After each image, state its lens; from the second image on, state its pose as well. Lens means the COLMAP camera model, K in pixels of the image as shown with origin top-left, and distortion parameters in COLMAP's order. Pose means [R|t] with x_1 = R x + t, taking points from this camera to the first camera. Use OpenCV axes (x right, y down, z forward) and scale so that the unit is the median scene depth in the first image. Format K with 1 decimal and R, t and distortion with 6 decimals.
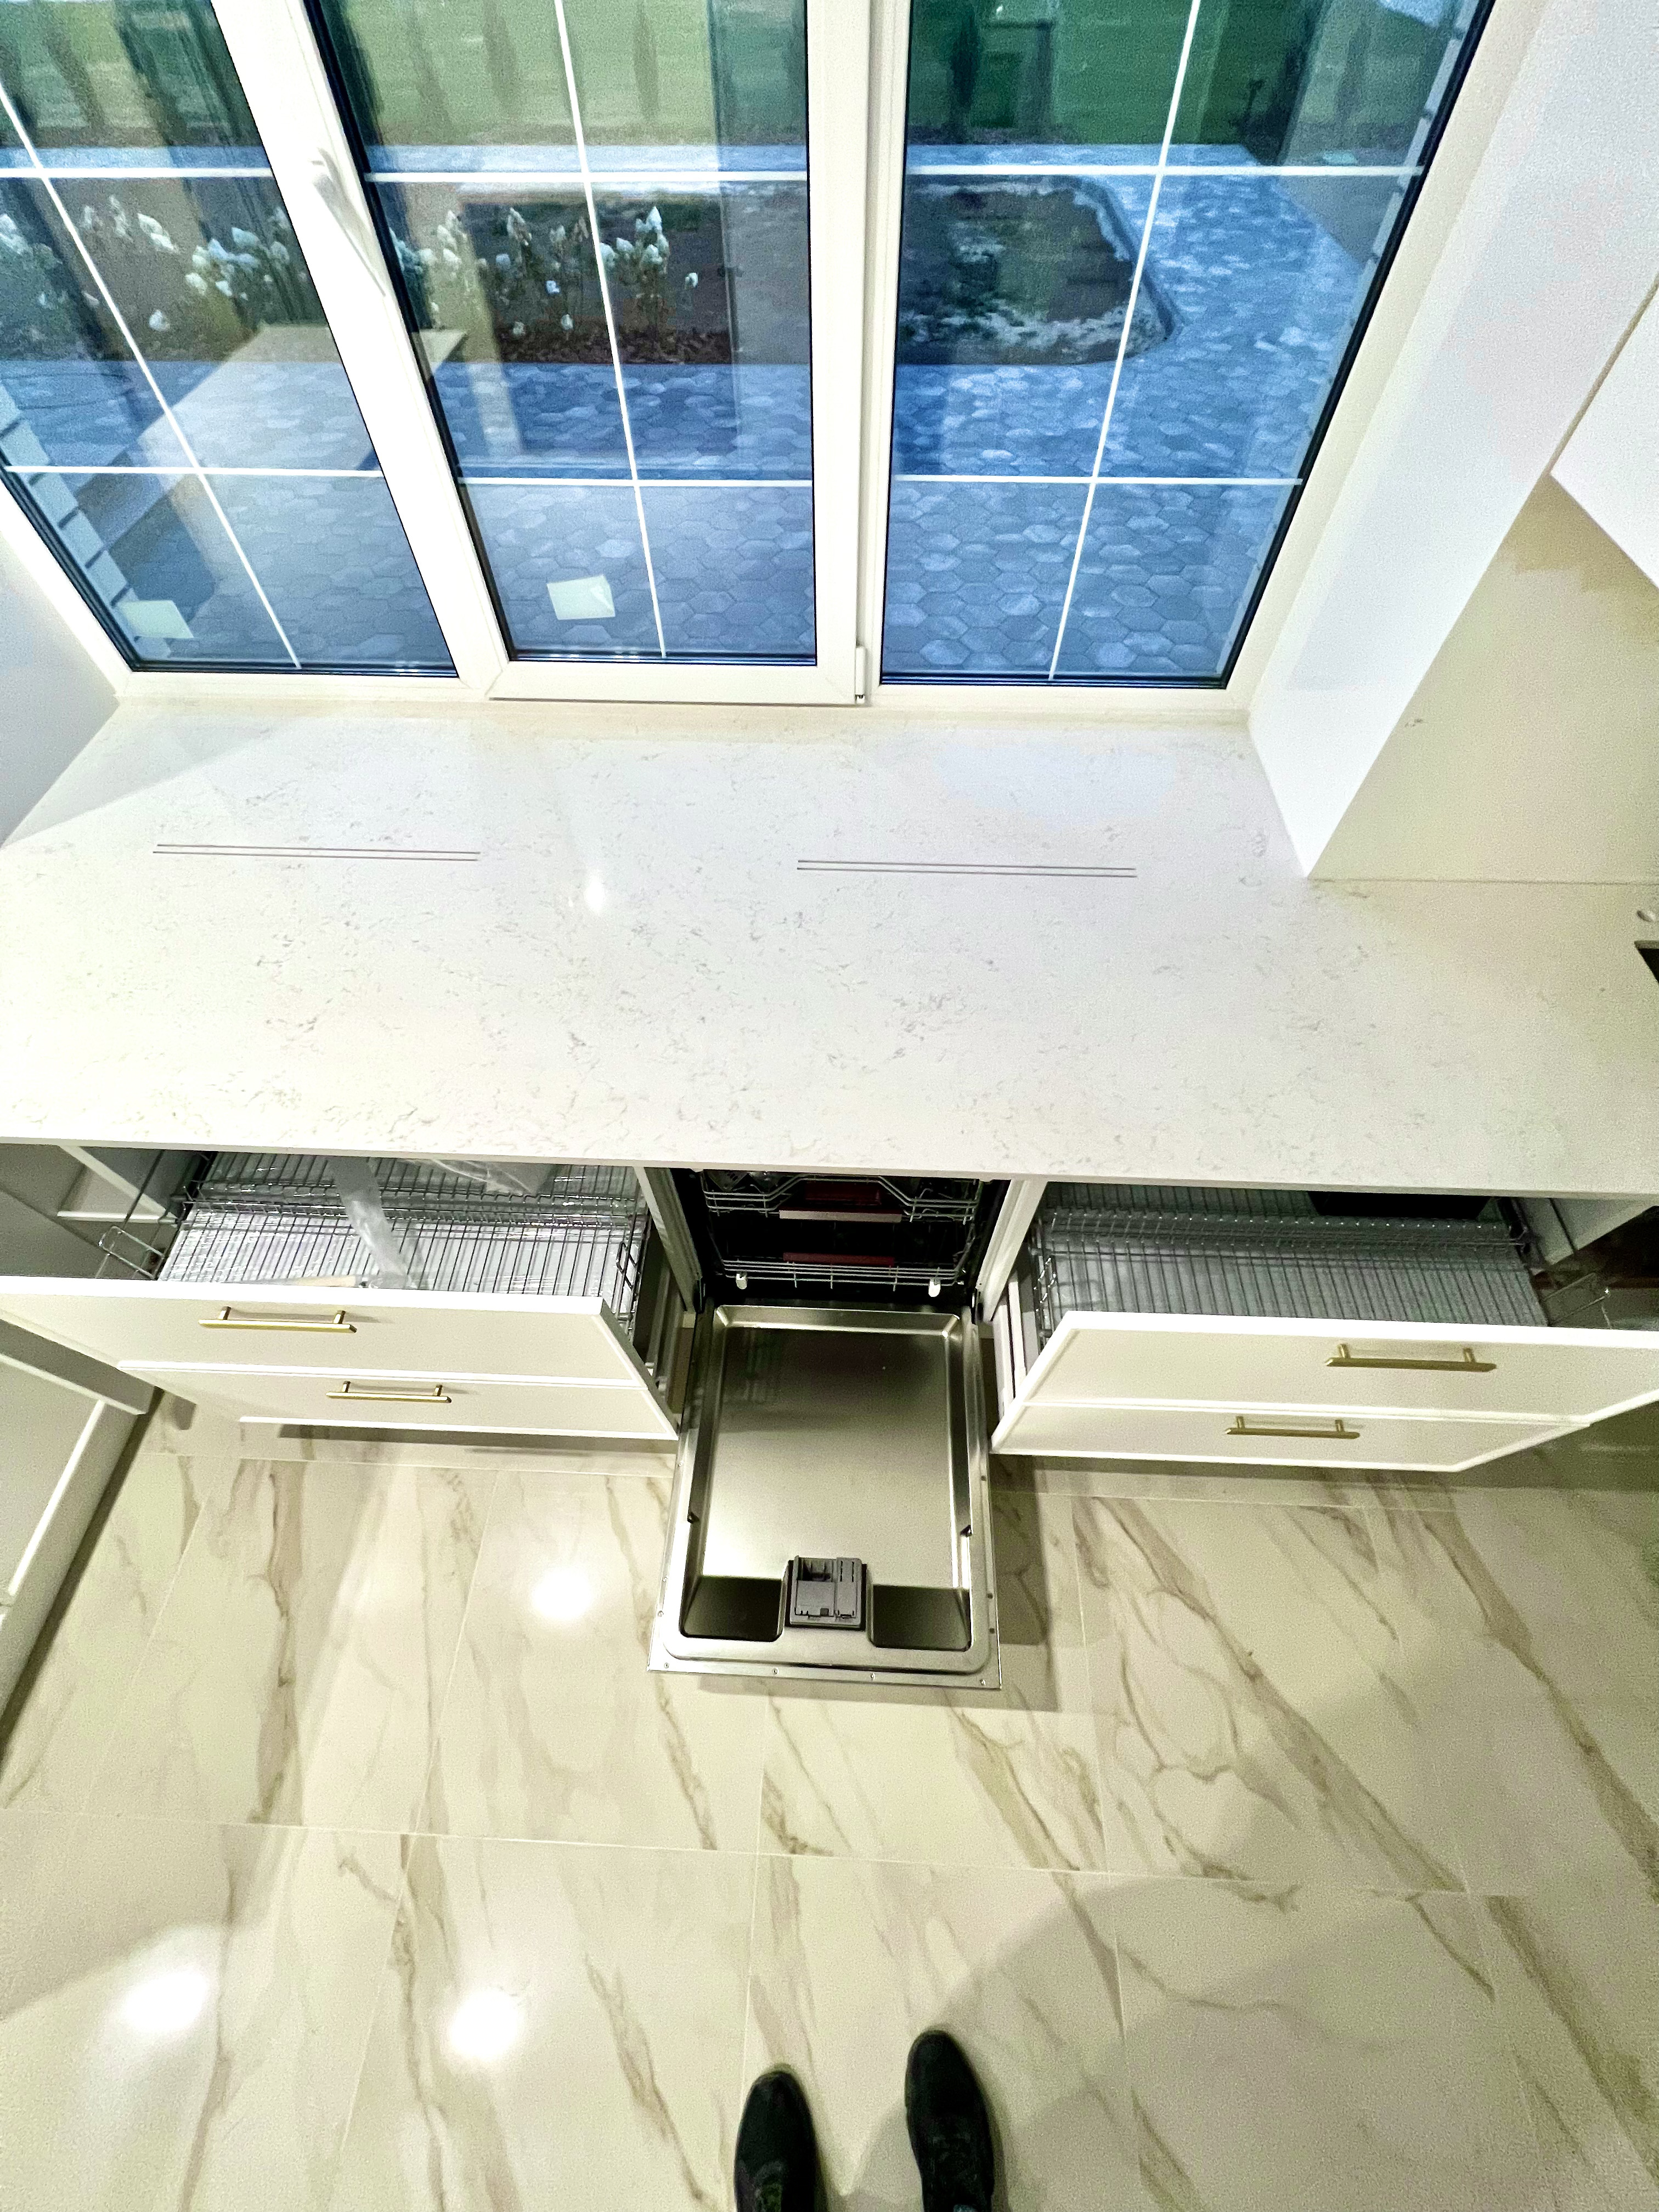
lens RADIAL K [[884.2, 0, 824.0], [0, 884.2, 1100.3], [0, 0, 1]] dist [-0.001138, 0.000009]
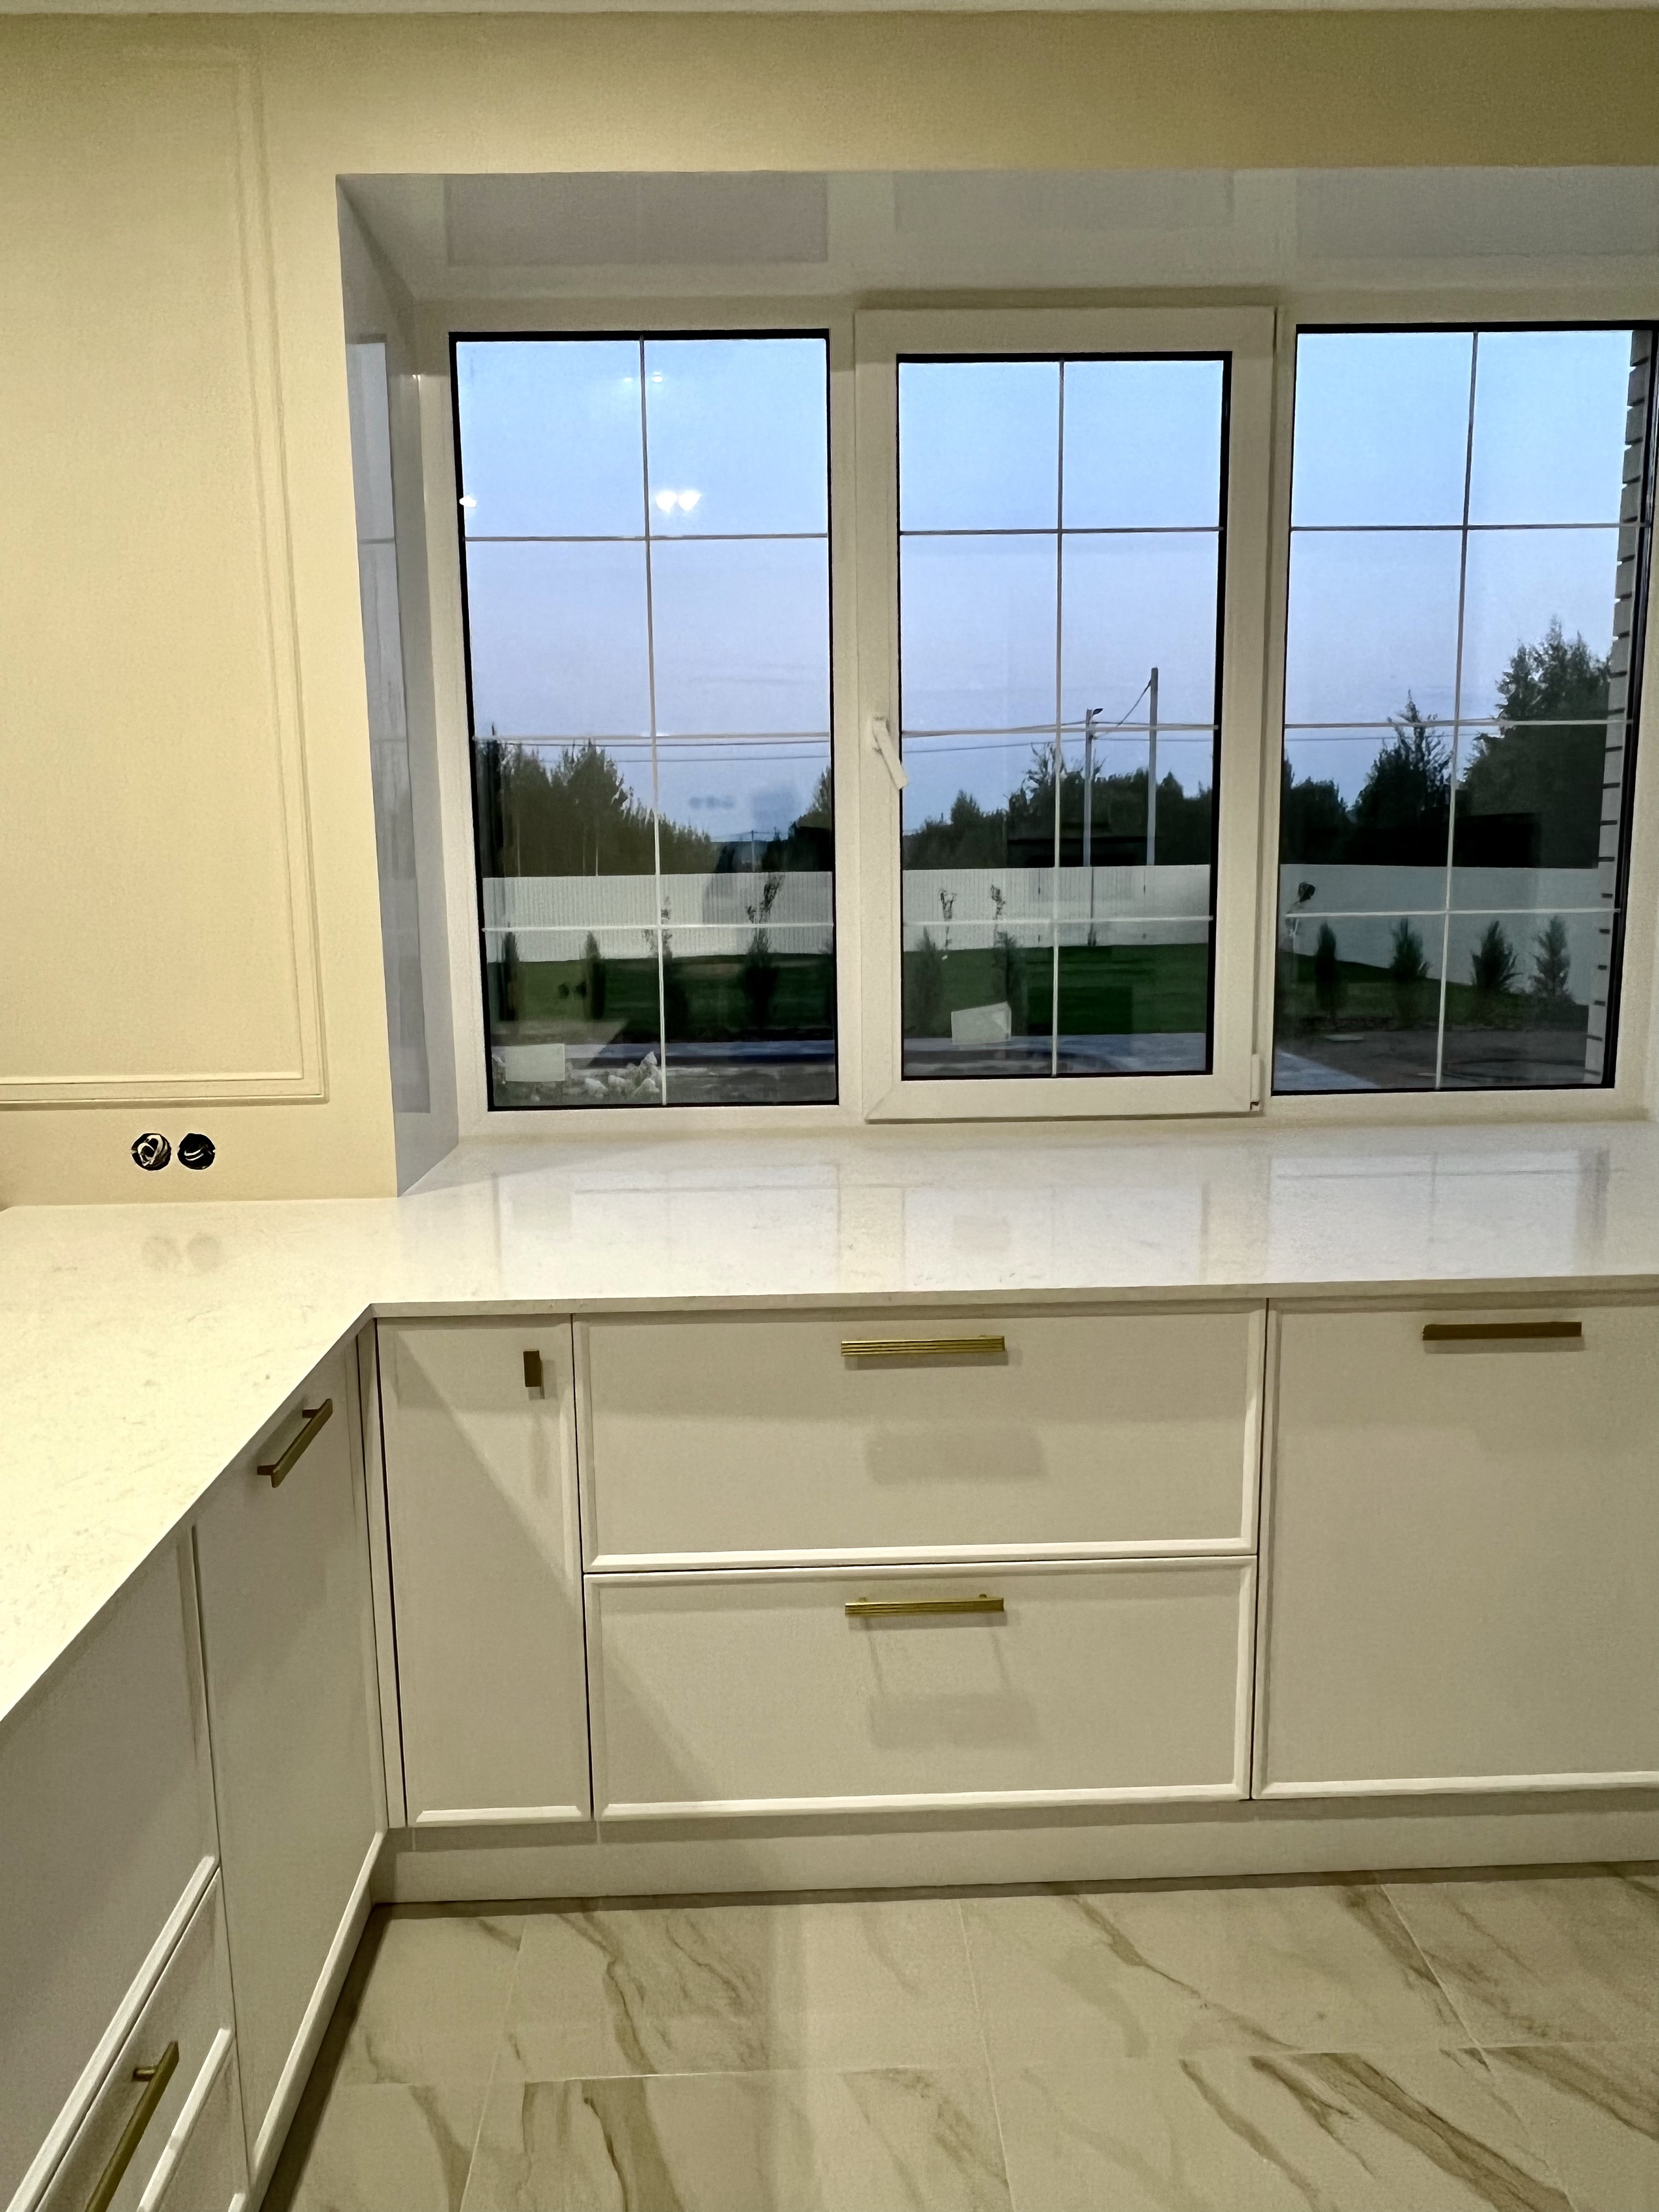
lens RADIAL K [[1501.8, 0, 827.9], [0, 1501.8, 1105.1], [0, 0, 1]] dist [-0.005519, -0.000557]
pose [[0.996875, -0.017965, 0.076923, -0.560896], [0.068906, 0.673921, -0.735583, 0.736273], [-0.038625, 0.738585, 0.673053, -0.099584]]
